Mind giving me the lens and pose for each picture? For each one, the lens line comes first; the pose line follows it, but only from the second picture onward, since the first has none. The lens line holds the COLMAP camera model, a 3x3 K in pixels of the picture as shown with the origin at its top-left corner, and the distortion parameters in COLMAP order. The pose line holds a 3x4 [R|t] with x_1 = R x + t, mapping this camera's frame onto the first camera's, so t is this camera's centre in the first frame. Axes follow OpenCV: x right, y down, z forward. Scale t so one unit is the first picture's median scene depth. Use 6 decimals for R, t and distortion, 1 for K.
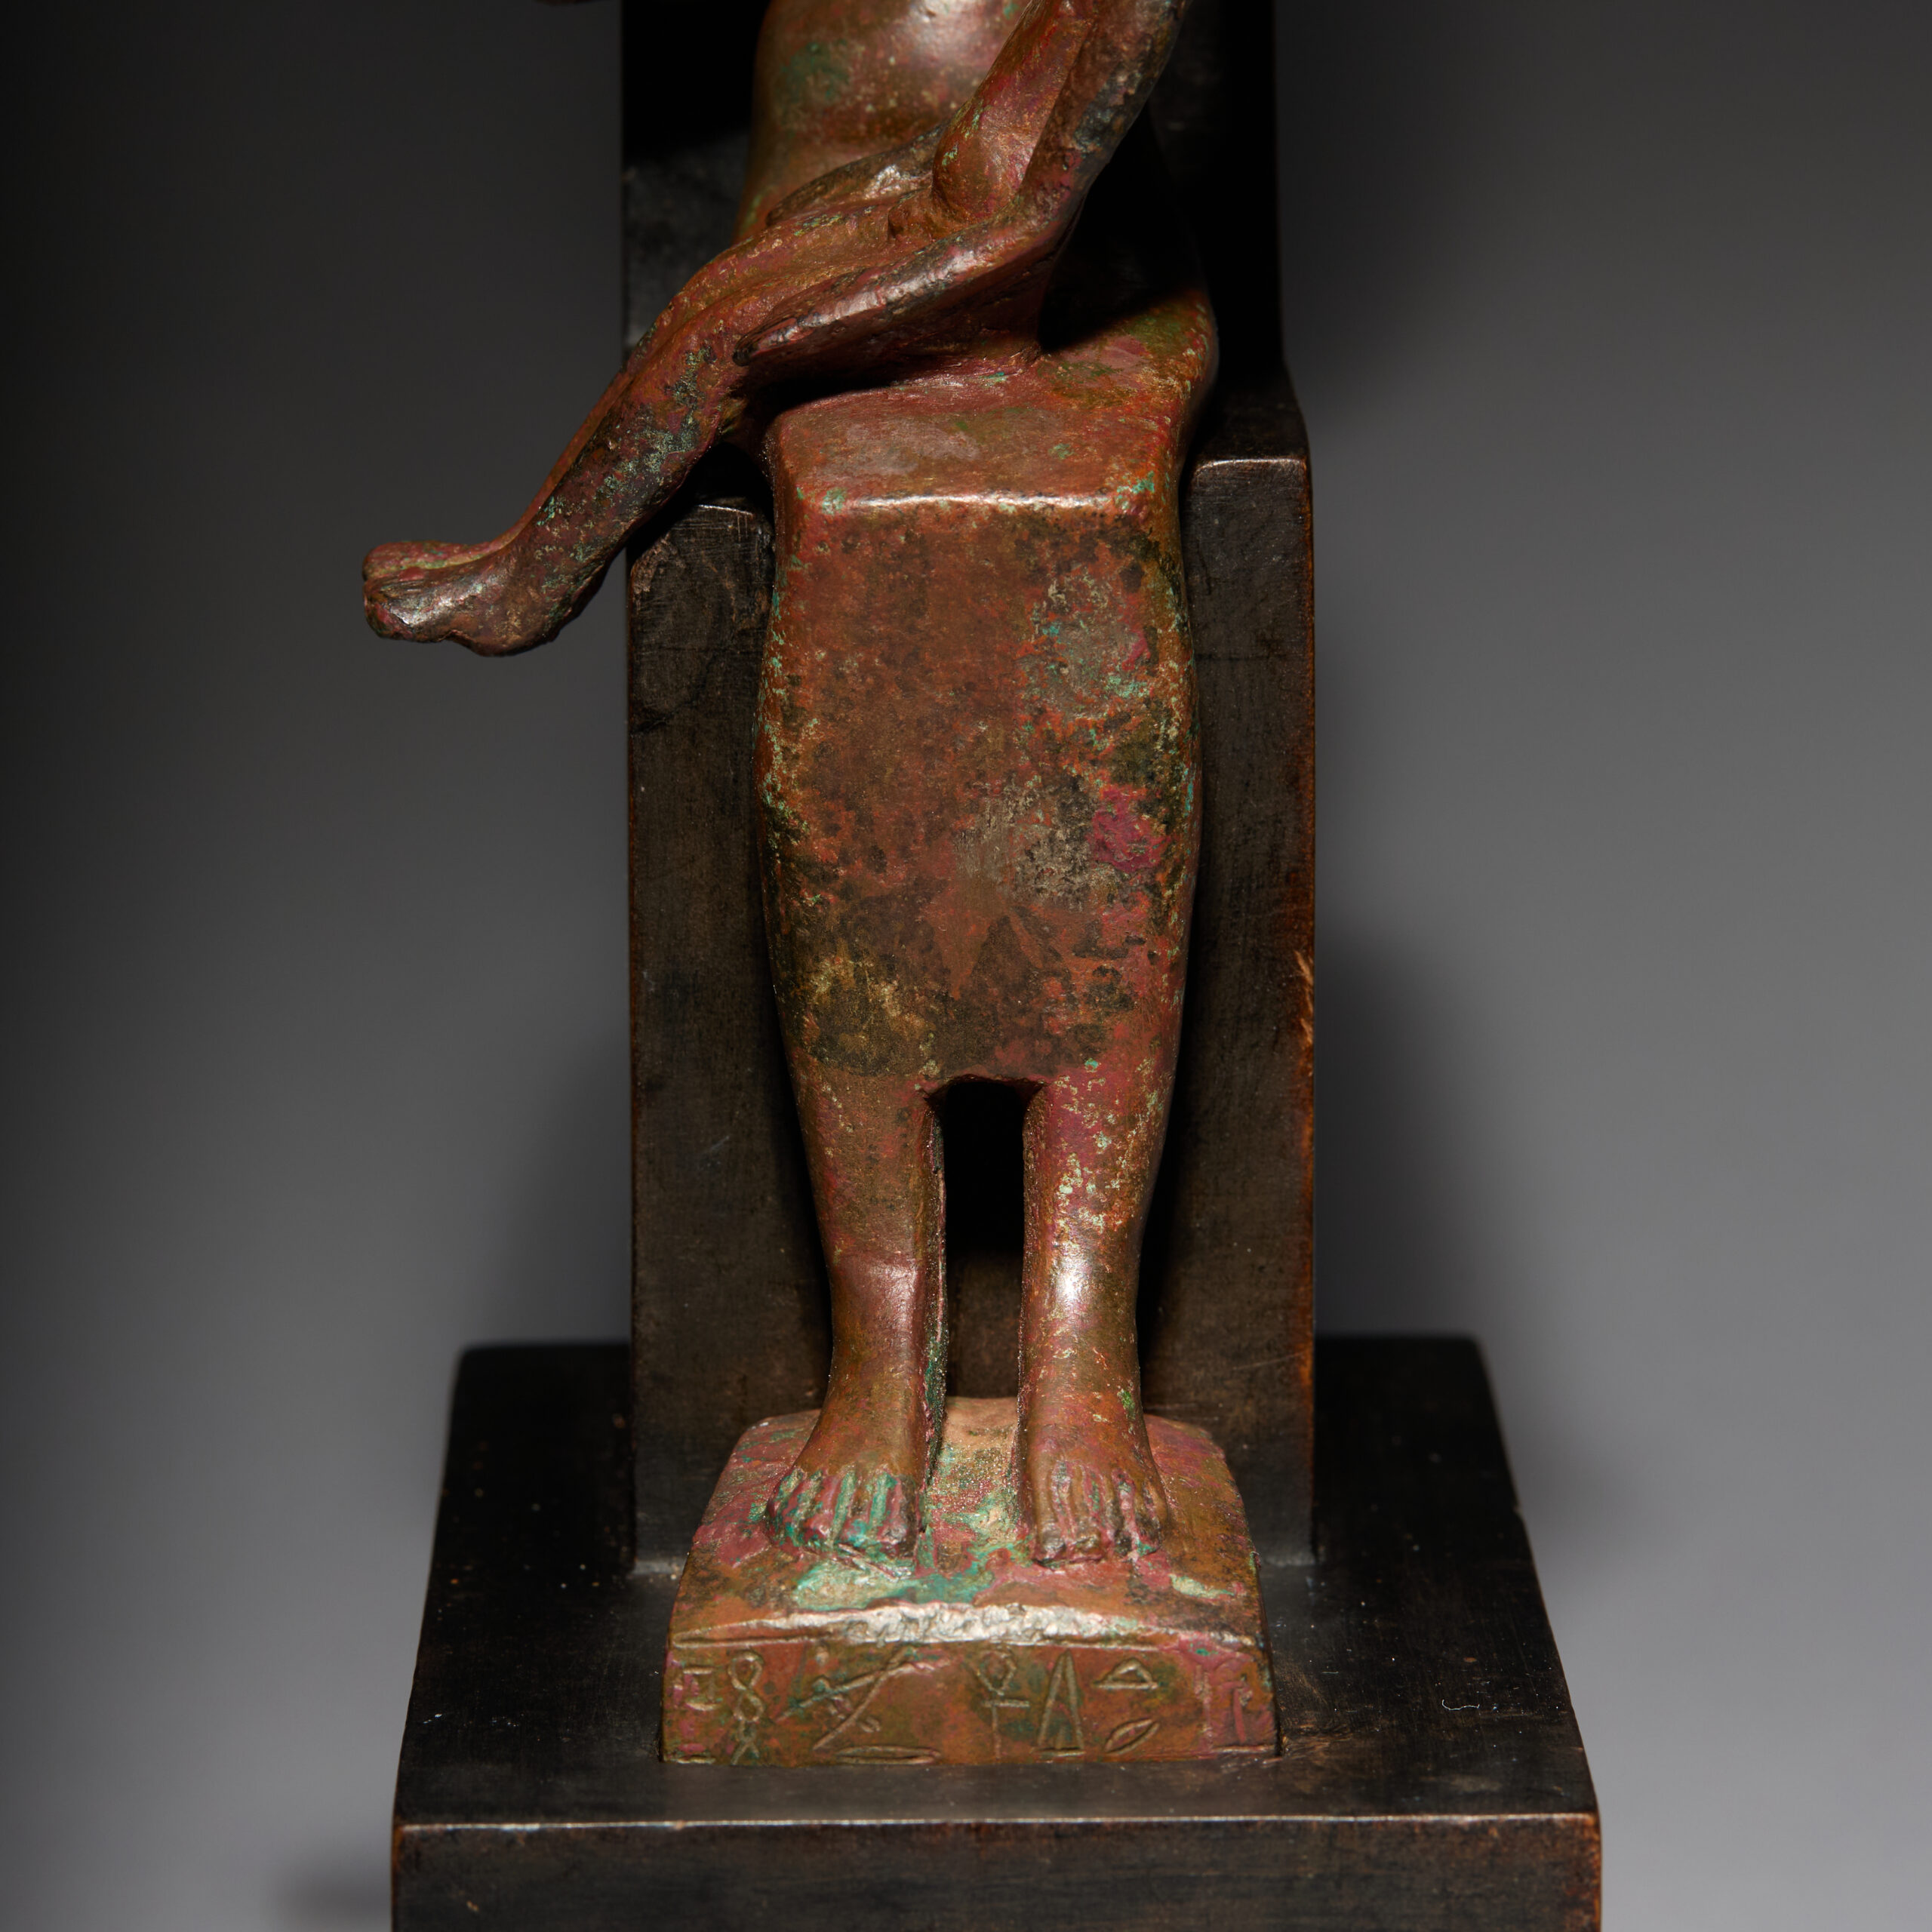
lens RADIAL K [[10196.9, 0, 841.8], [0, 10196.9, 967.0], [0, 0, 1]] dist [-0.059810, 0.040737]
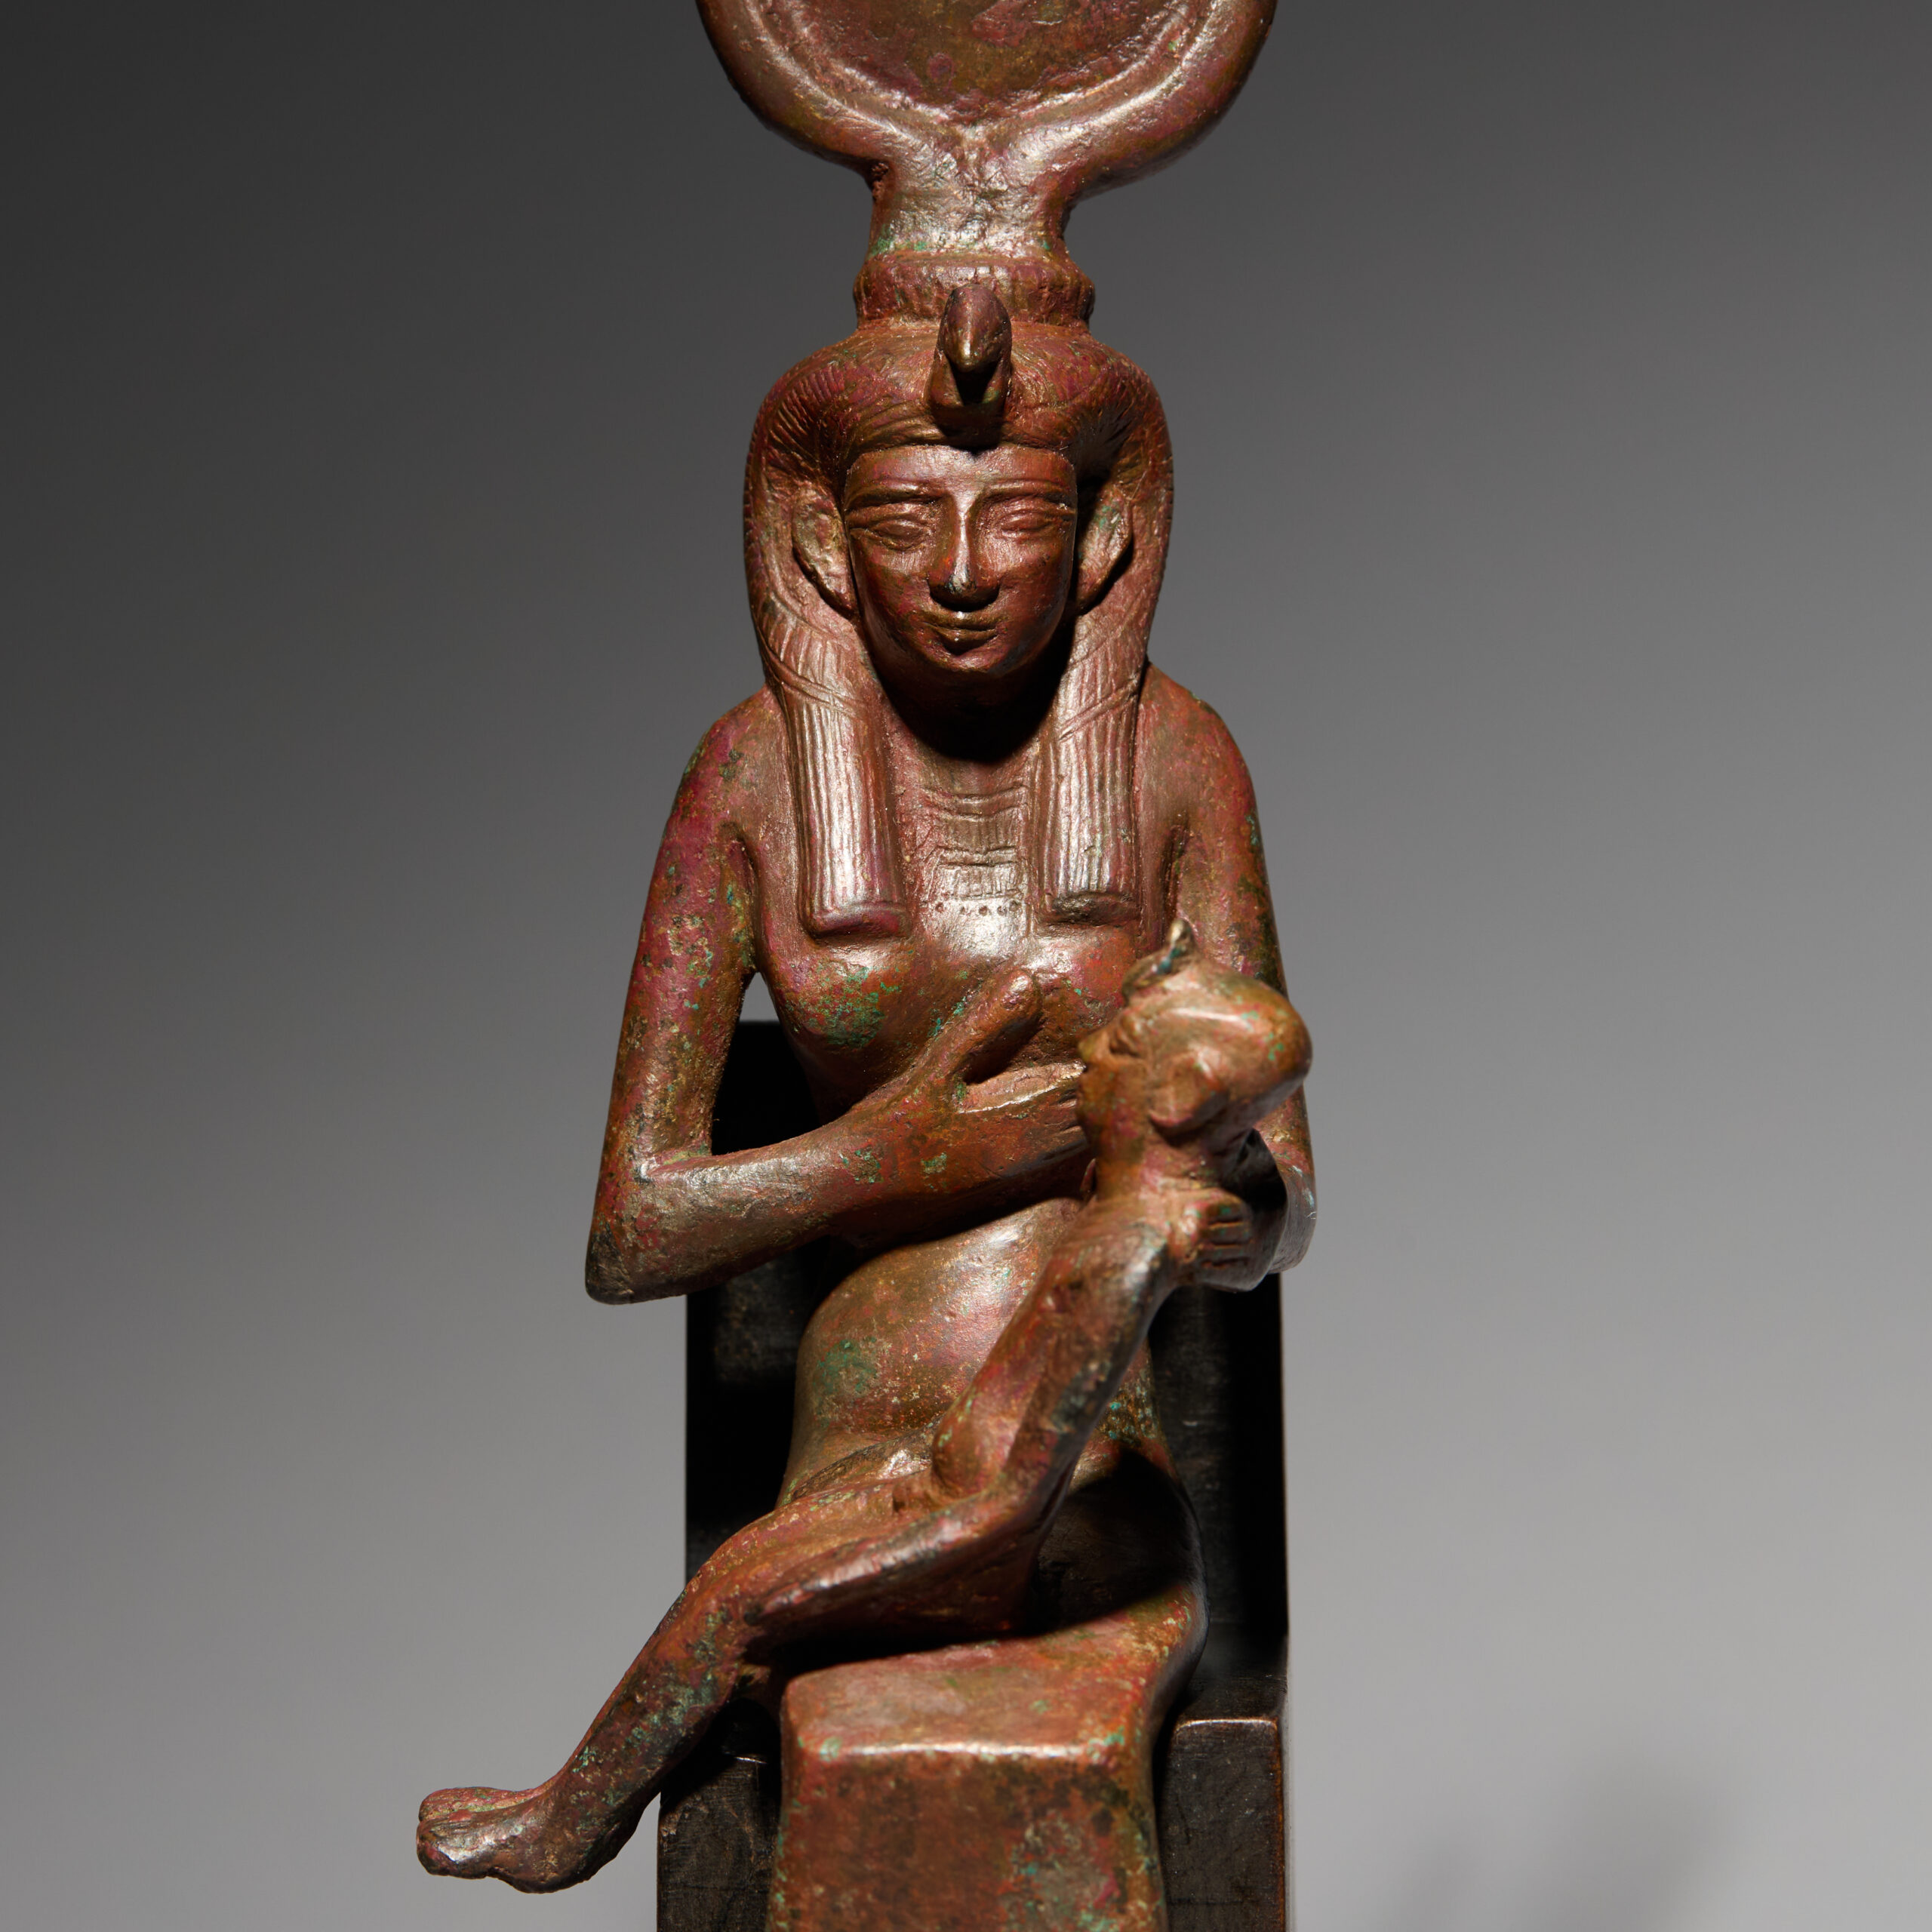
lens RADIAL K [[10196.9, 0, 841.8], [0, 10196.9, 967.0], [0, 0, 1]] dist [-0.059810, 0.040737]
pose [[0.998226, 0.007788, -0.059031, 0.063918], [-0.016048, 0.989912, -0.140773, 0.025138], [0.057339, 0.141471, 0.988280, -0.094608]]
